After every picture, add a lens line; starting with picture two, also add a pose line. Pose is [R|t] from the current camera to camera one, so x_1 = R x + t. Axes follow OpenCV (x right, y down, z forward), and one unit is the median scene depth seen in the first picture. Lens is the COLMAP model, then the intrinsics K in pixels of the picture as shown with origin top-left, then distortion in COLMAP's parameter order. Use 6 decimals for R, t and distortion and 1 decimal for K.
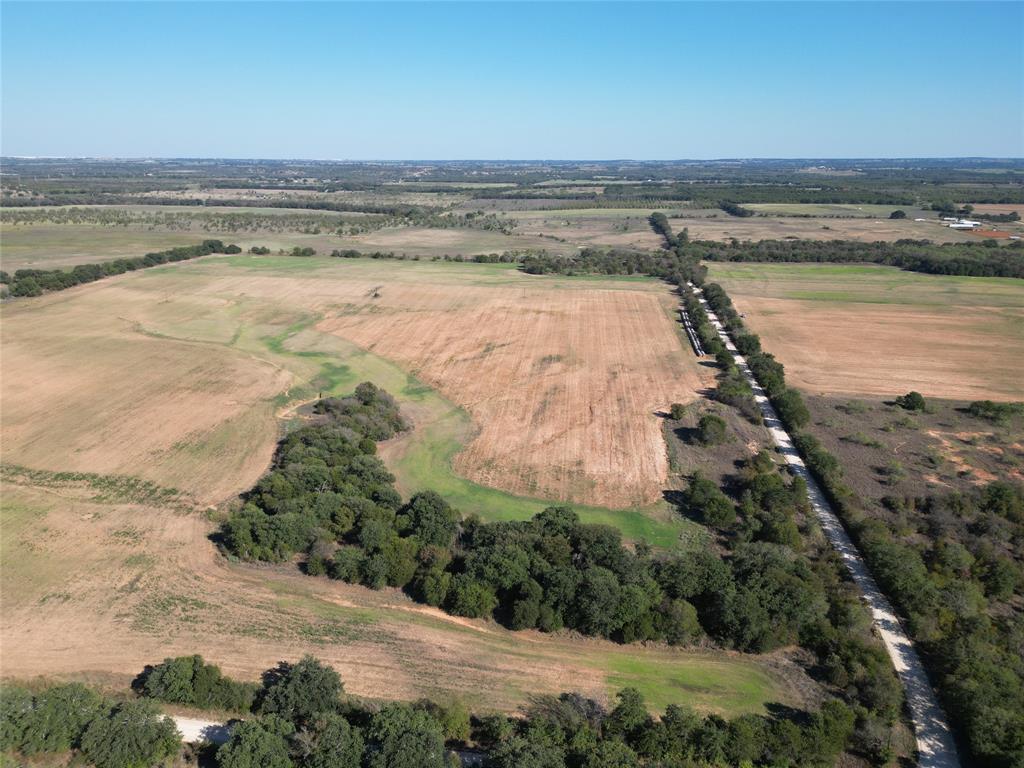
lens RADIAL K [[745.0, 0, 512.0], [0, 745.0, 384.0], [0, 0, 1]] dist [0.099444, -0.114344]
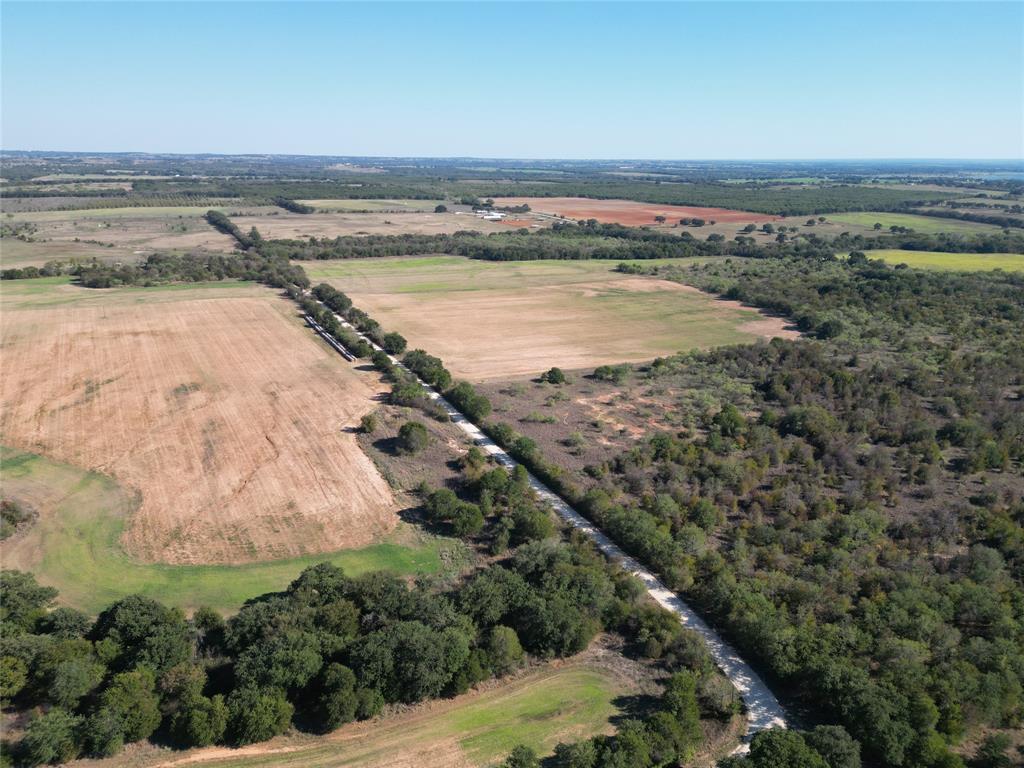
lens RADIAL K [[745.0, 0, 512.0], [0, 745.0, 384.0], [0, 0, 1]] dist [0.099444, -0.114344]
pose [[0.826446, -0.156228, 0.540907, -0.109122], [0.153527, 0.986855, 0.050458, -0.027094], [-0.541680, 0.041343, 0.839568, 0.097473]]
